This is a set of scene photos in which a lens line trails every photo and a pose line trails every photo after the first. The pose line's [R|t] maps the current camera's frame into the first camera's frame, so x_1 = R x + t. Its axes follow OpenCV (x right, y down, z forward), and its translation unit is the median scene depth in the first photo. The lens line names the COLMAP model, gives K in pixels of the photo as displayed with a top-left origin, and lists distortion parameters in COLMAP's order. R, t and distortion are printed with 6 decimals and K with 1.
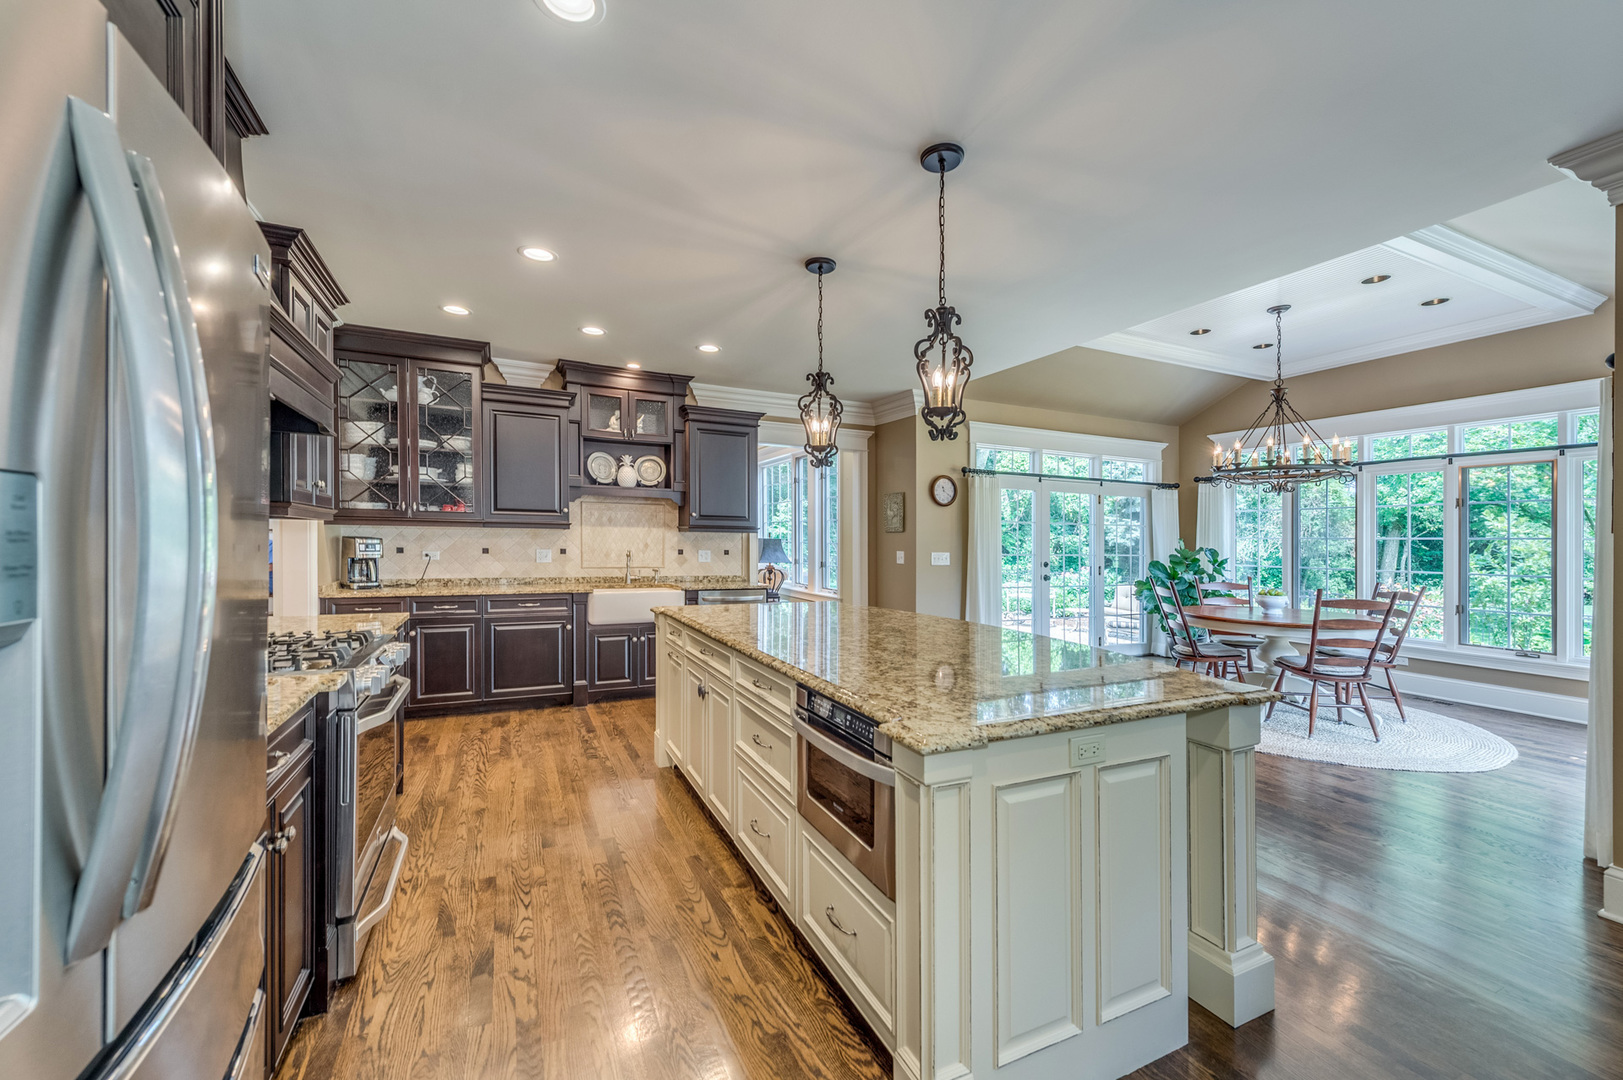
lens RADIAL K [[638.4, 0, 813.8], [0, 638.4, 563.5], [0, 0, 1]] dist [0.008512, 0.000368]
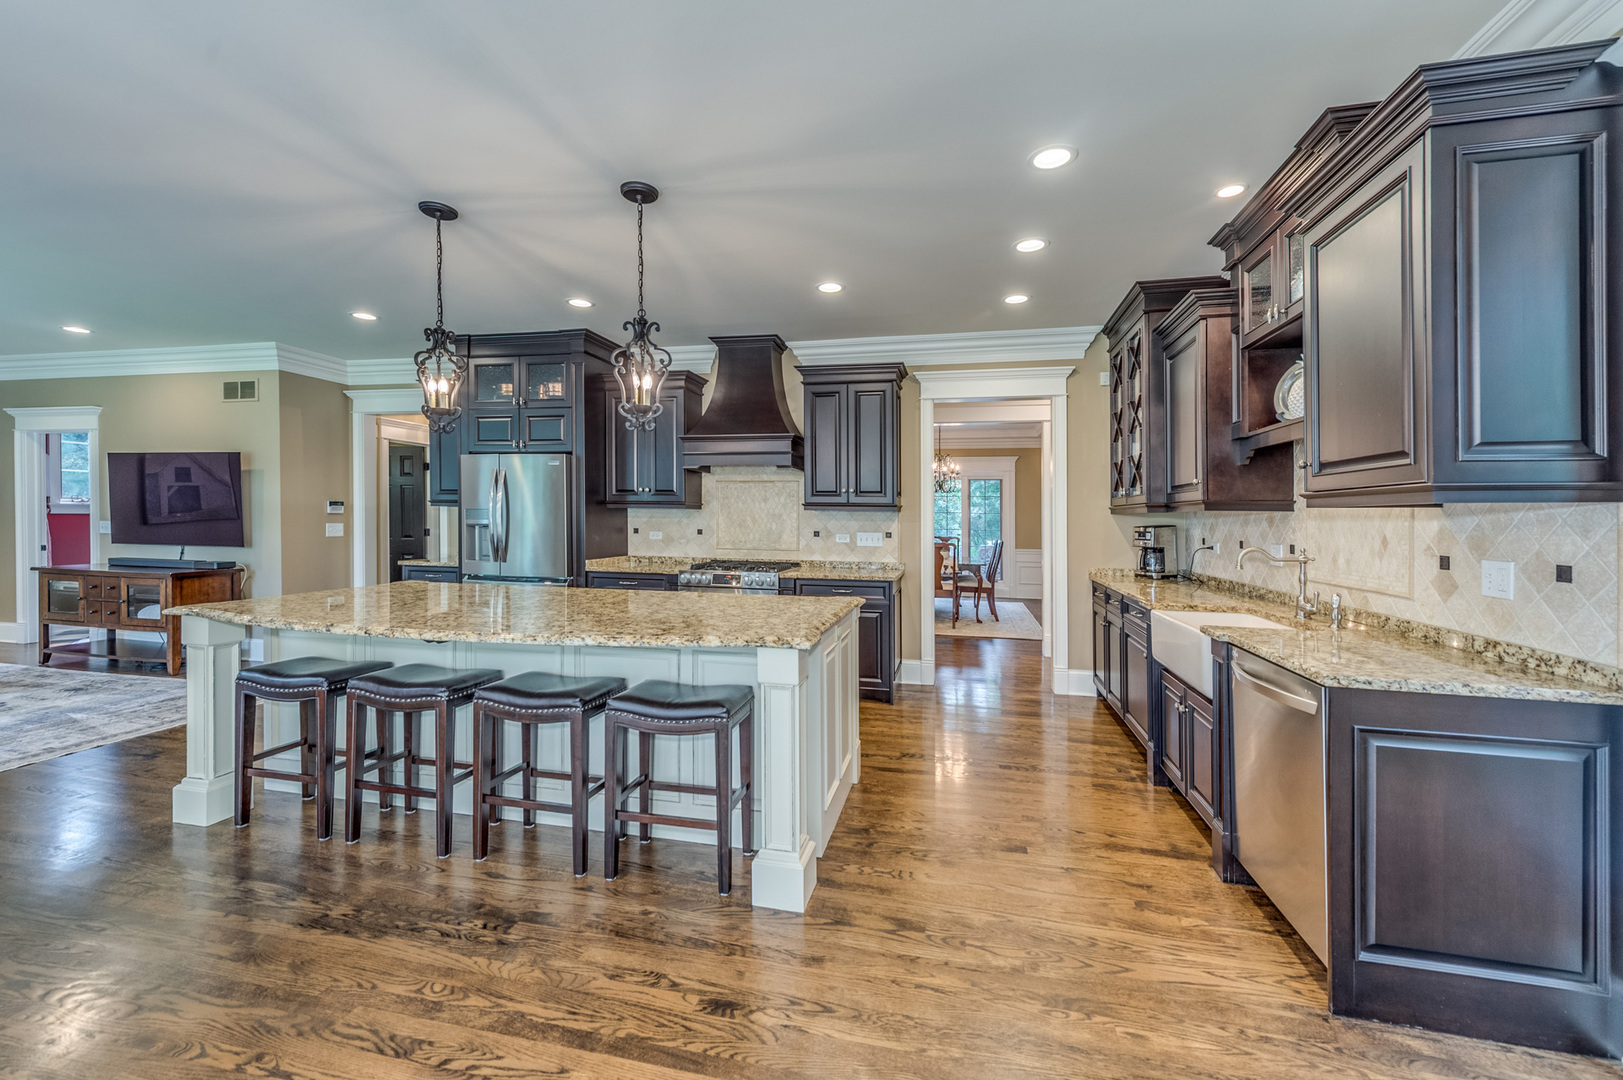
lens RADIAL K [[638.4, 0, 815.1], [0, 638.4, 528.7], [0, 0, 1]] dist [0.008512, 0.000368]
pose [[-0.636984, -0.003728, -0.770868, 0.328367], [-0.033149, 0.999196, 0.022559, -0.035915], [0.770164, 0.039923, -0.636596, 1.024304]]
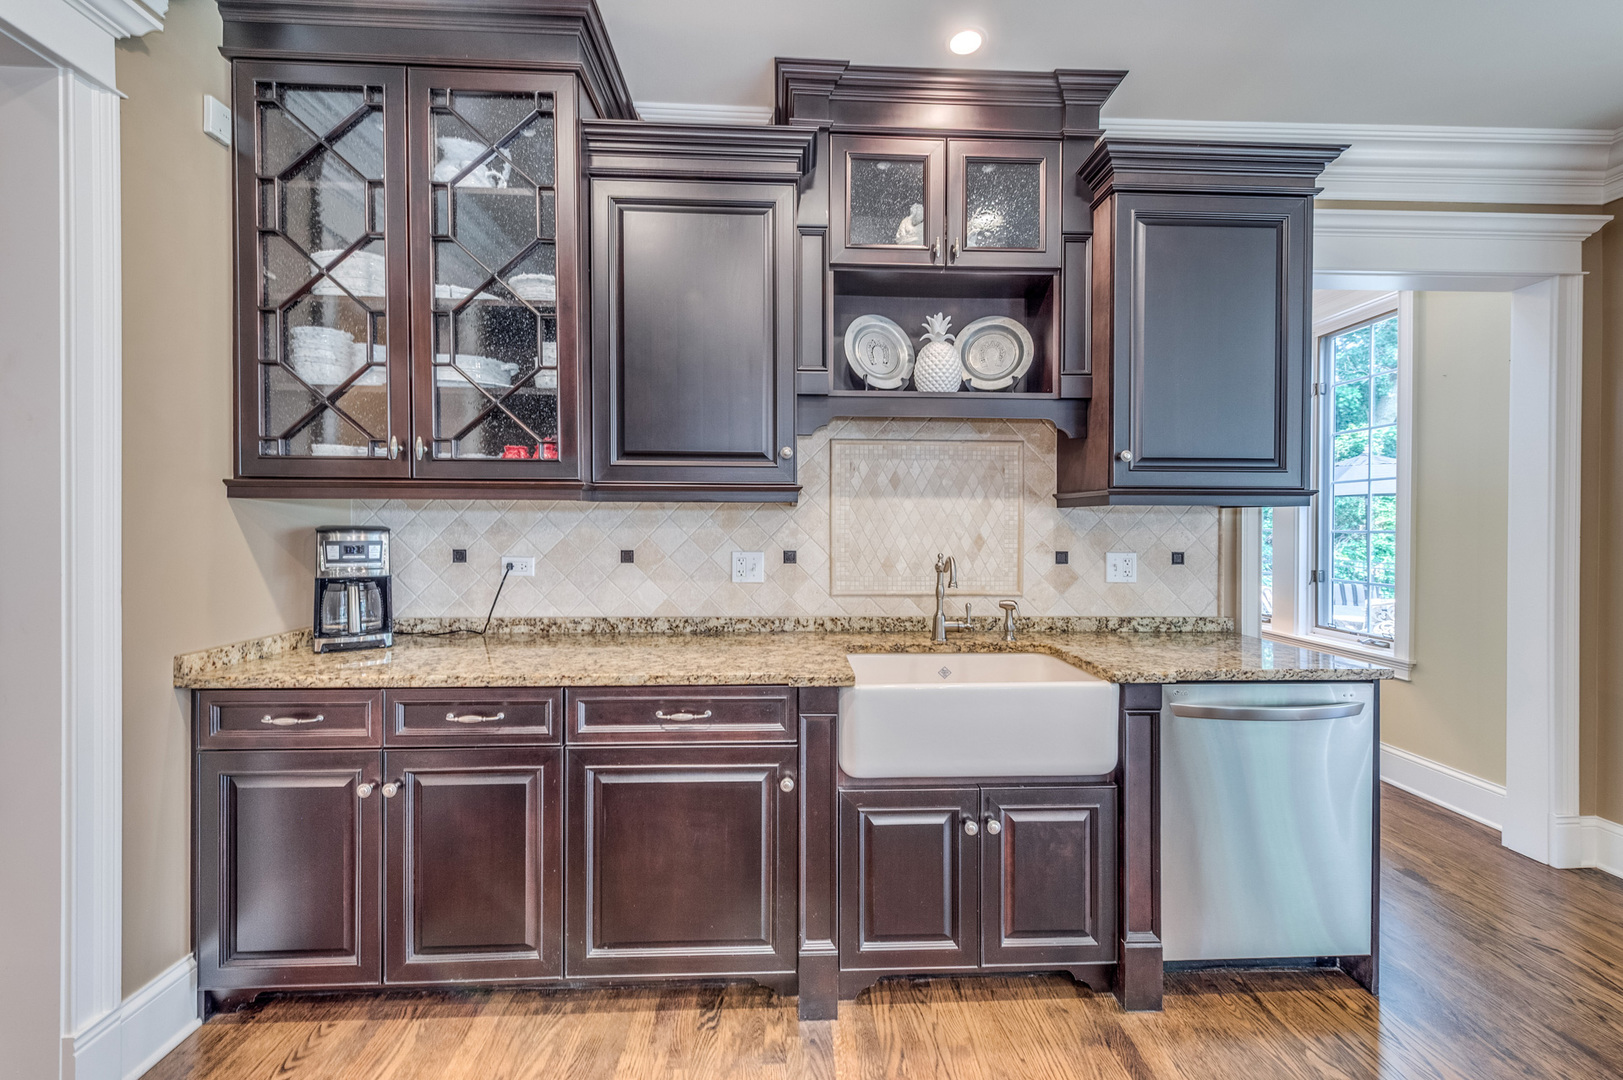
lens RADIAL K [[638.4, 0, 814.1], [0, 638.4, 534.2], [0, 0, 1]] dist [0.008512, 0.000368]
pose [[0.918615, -0.003007, -0.395142, -0.206393], [-0.005770, 0.999762, -0.021023, -0.024740], [0.395111, 0.021592, 0.918379, 0.607467]]
